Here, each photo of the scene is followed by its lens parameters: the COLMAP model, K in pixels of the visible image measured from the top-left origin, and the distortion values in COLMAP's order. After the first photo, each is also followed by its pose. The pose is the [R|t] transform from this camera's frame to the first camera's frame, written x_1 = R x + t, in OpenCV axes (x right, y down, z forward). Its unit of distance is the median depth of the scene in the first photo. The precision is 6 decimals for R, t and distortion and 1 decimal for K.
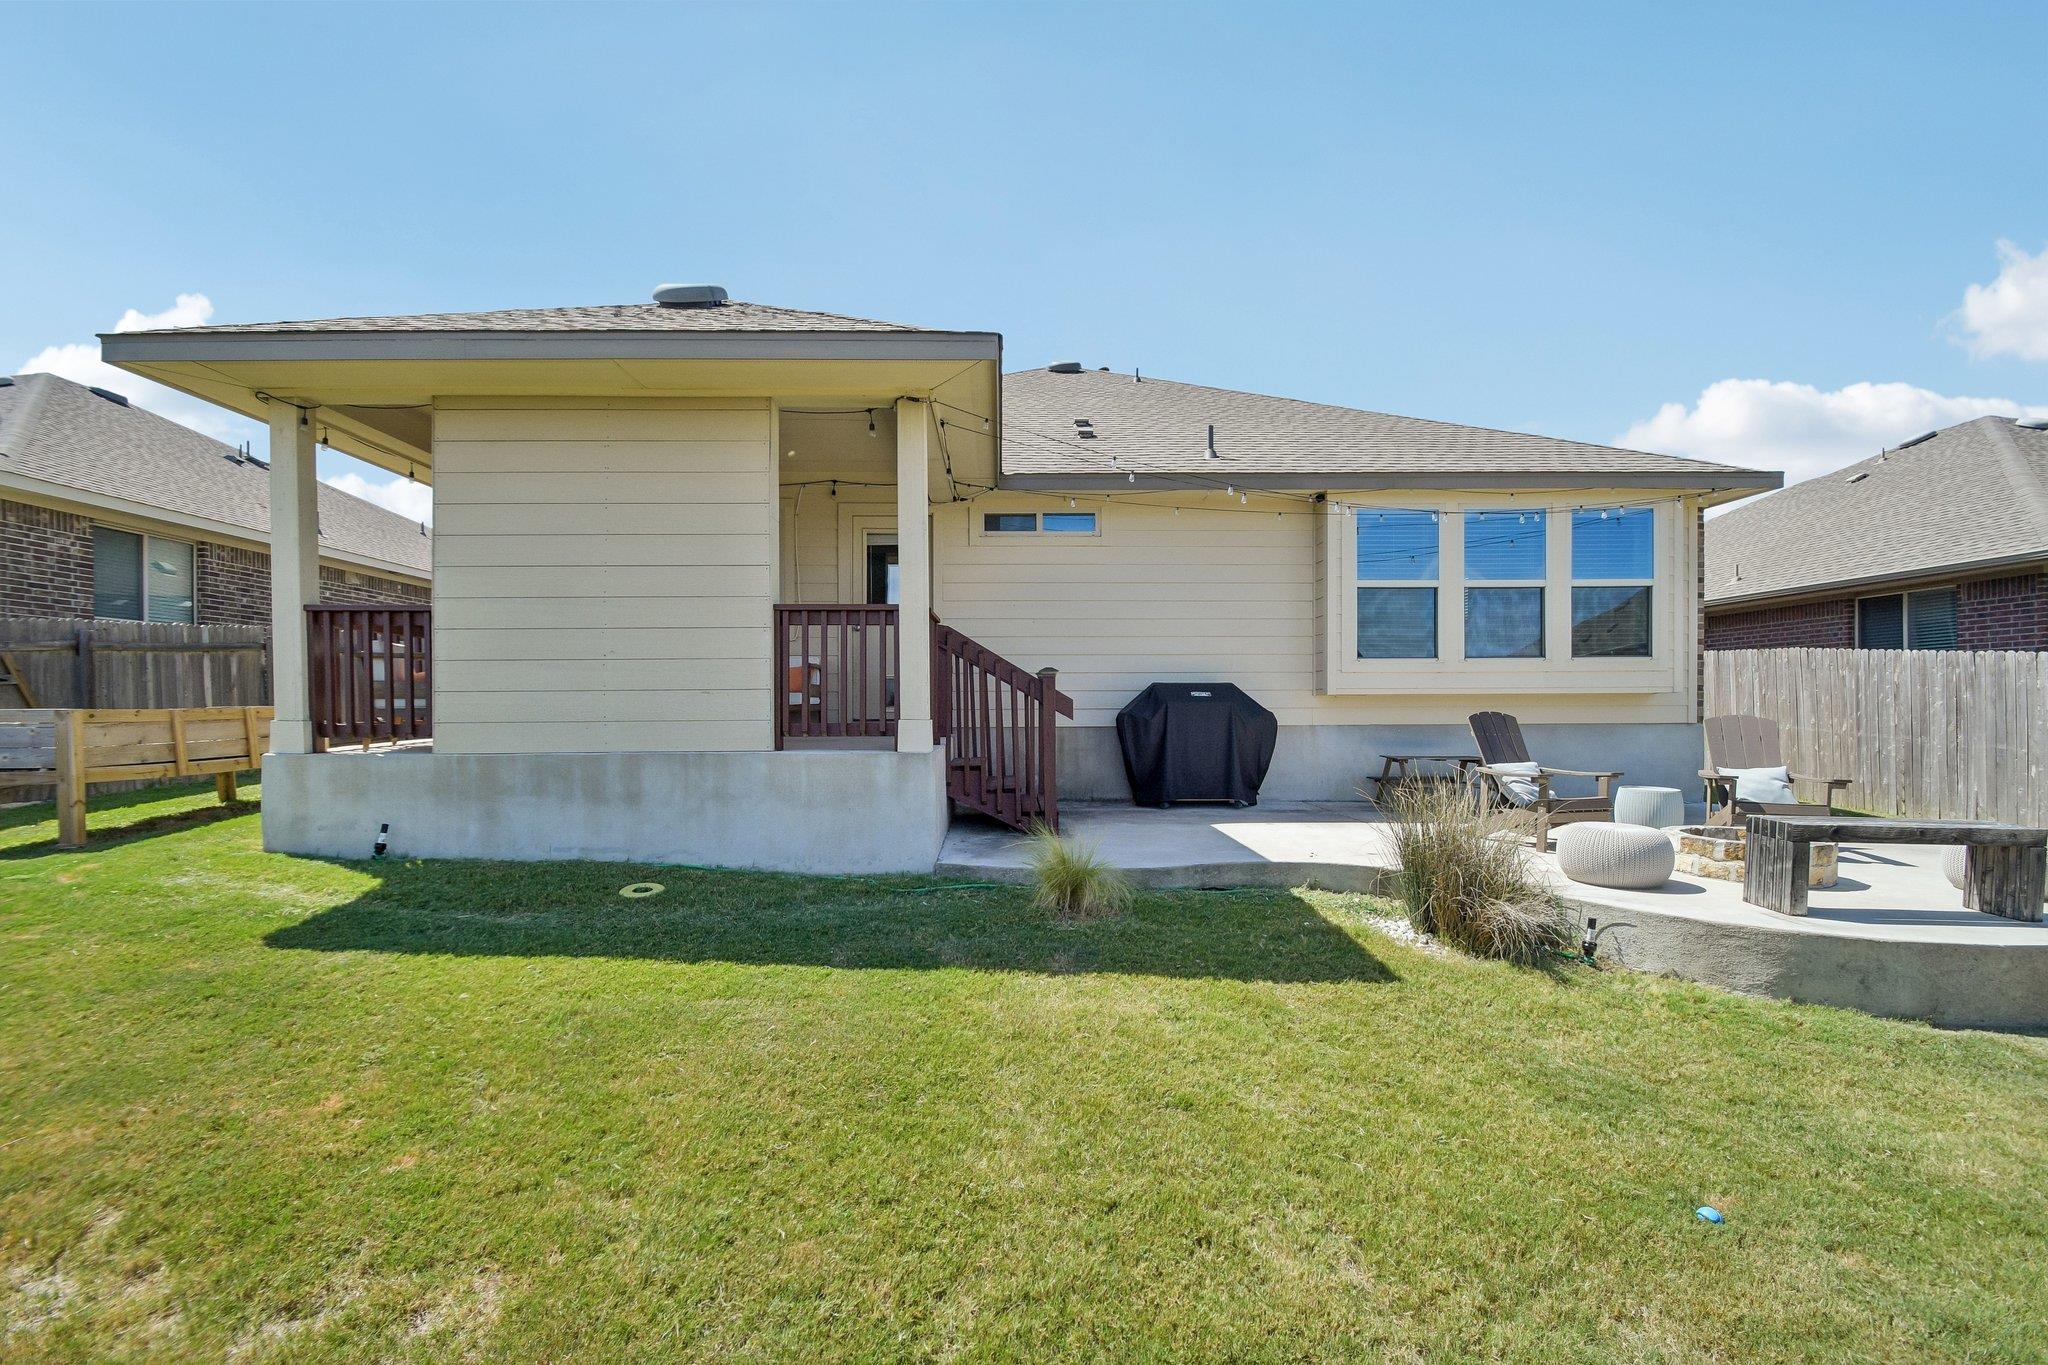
lens RADIAL K [[887.9, 0, 1018.2], [0, 887.9, 695.1], [0, 0, 1]] dist [0.000580, -0.000792]
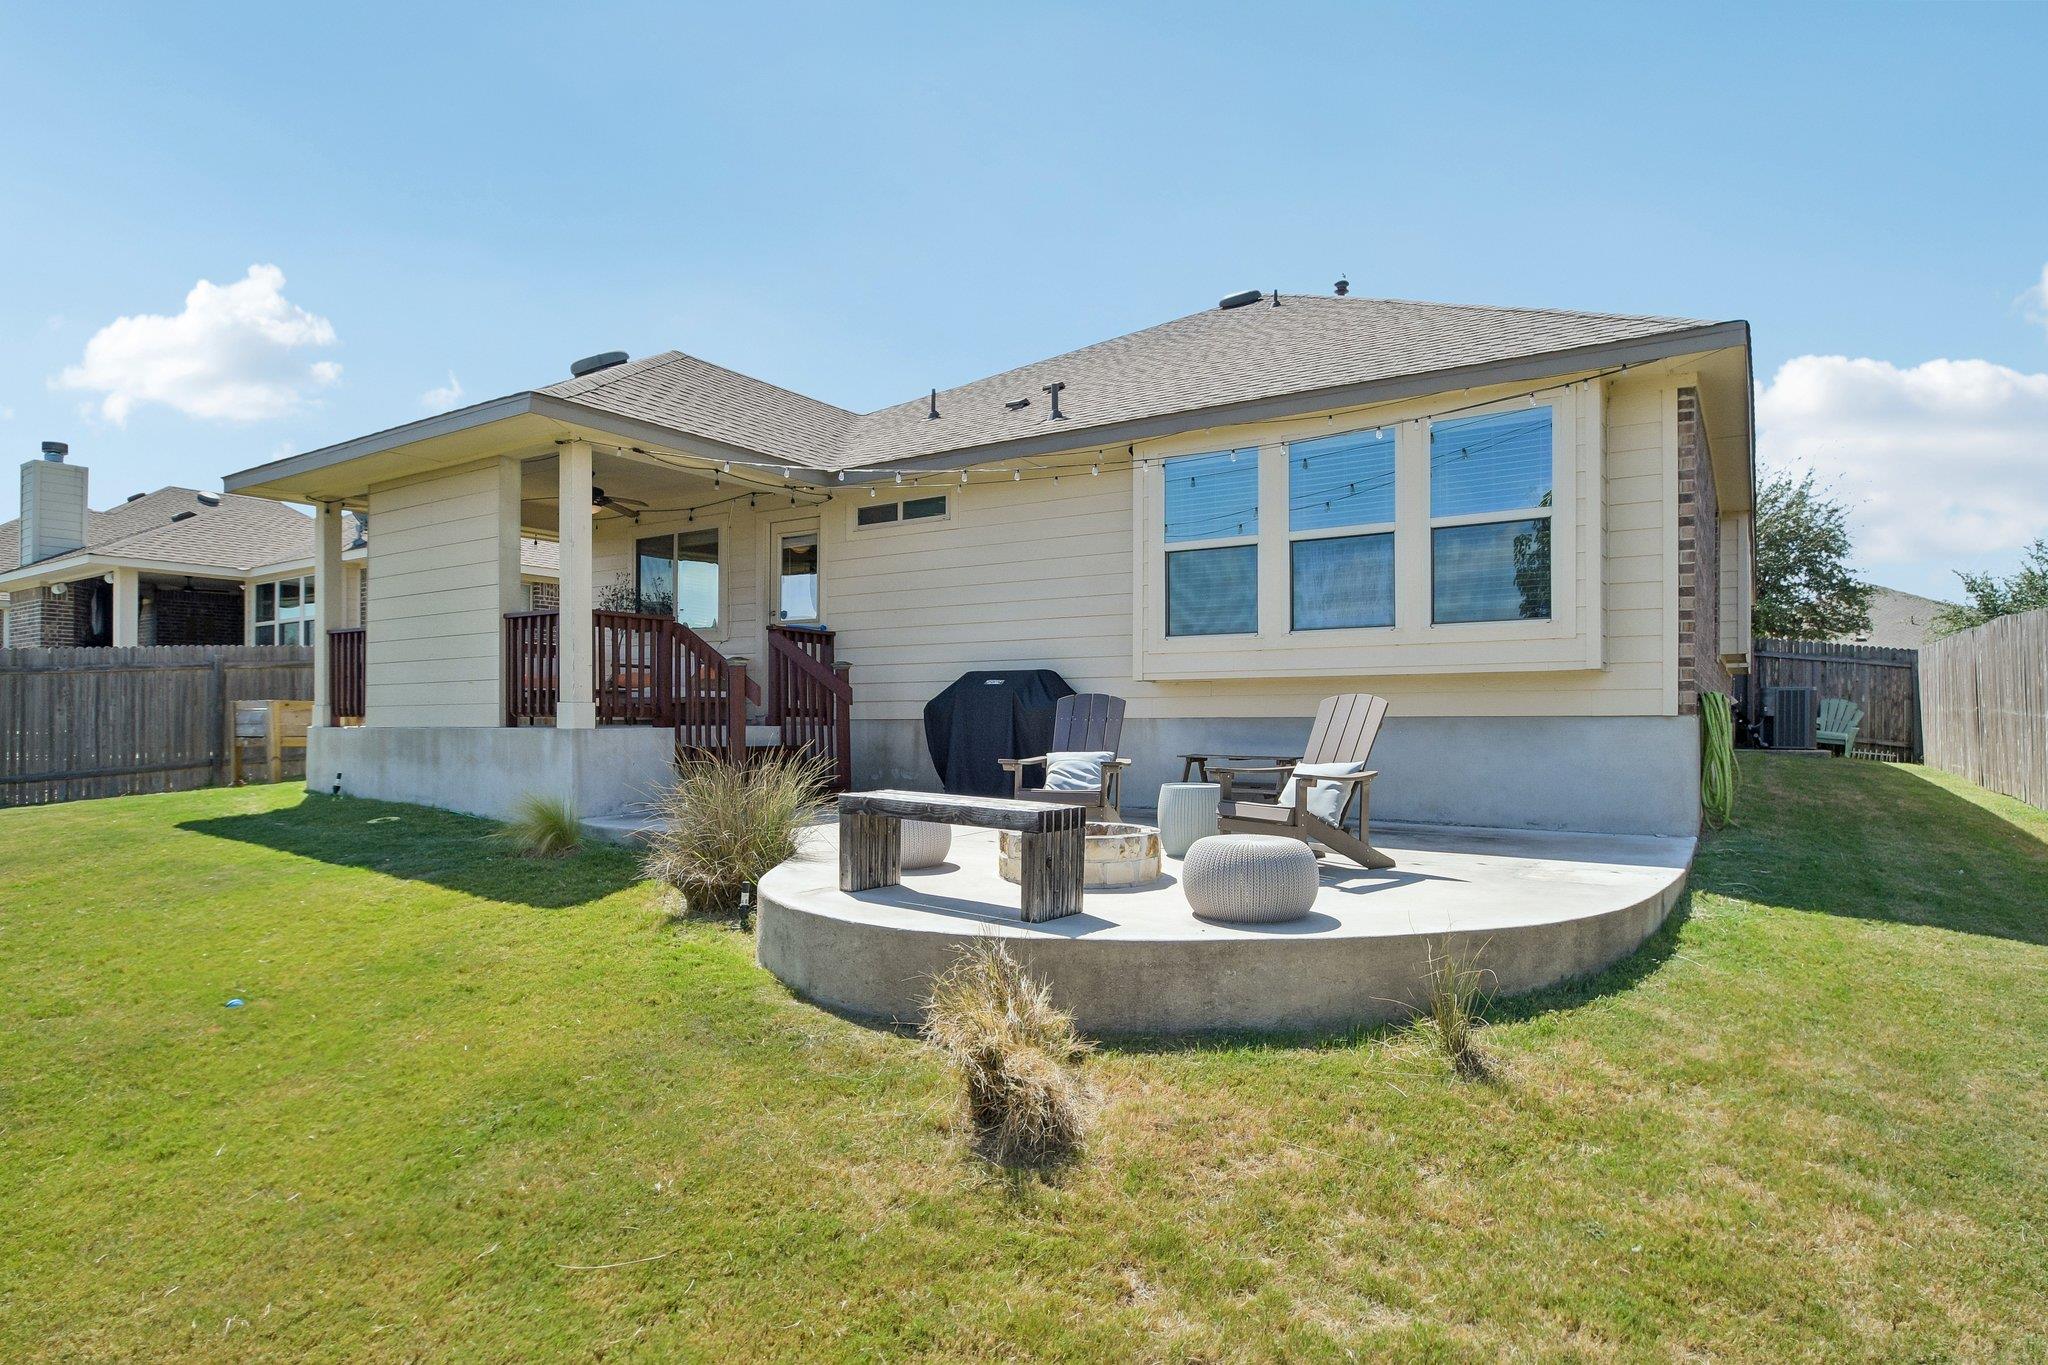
lens RADIAL K [[1114.3, 0, 1022.0], [0, 1114.3, 689.1], [0, 0, 1]] dist [-0.007249, -0.000714]
pose [[0.825177, -0.013047, -0.564724, 1.226515], [0.001617, 0.999784, -0.020736, 0.041328], [0.564873, 0.016197, 0.825019, 0.091757]]
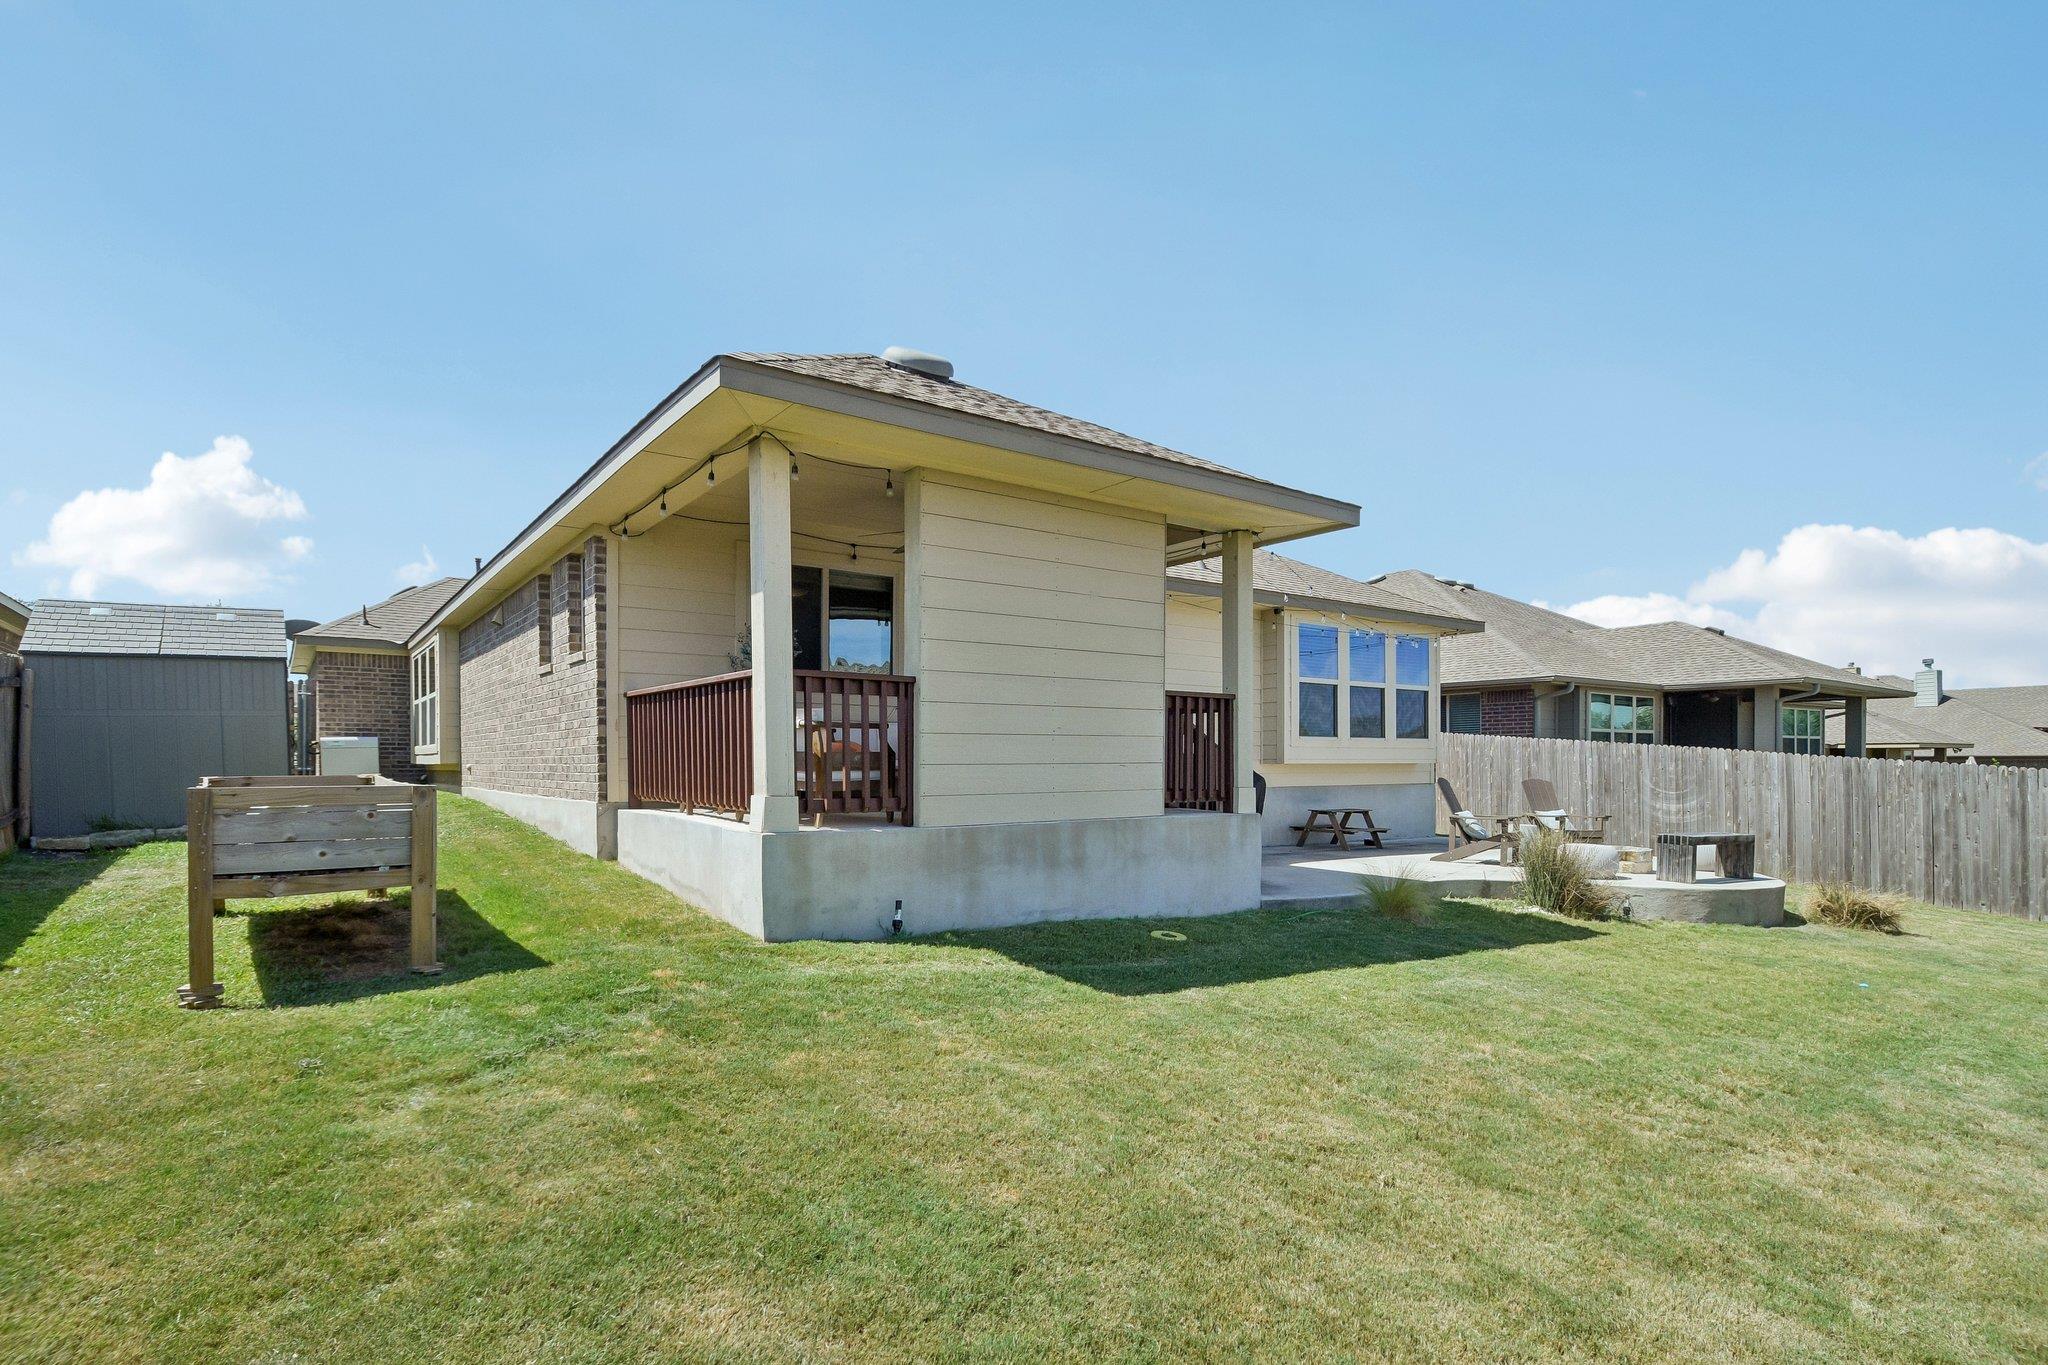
lens RADIAL K [[998.4, 0, 988.2], [0, 998.4, 756.8], [0, 0, 1]] dist [-0.001170, 0.000663]
pose [[0.836150, 0.004673, 0.548481, -1.159800], [-0.005769, 0.999983, 0.000275, -0.013462], [-0.548471, -0.003394, 0.836163, 0.023331]]
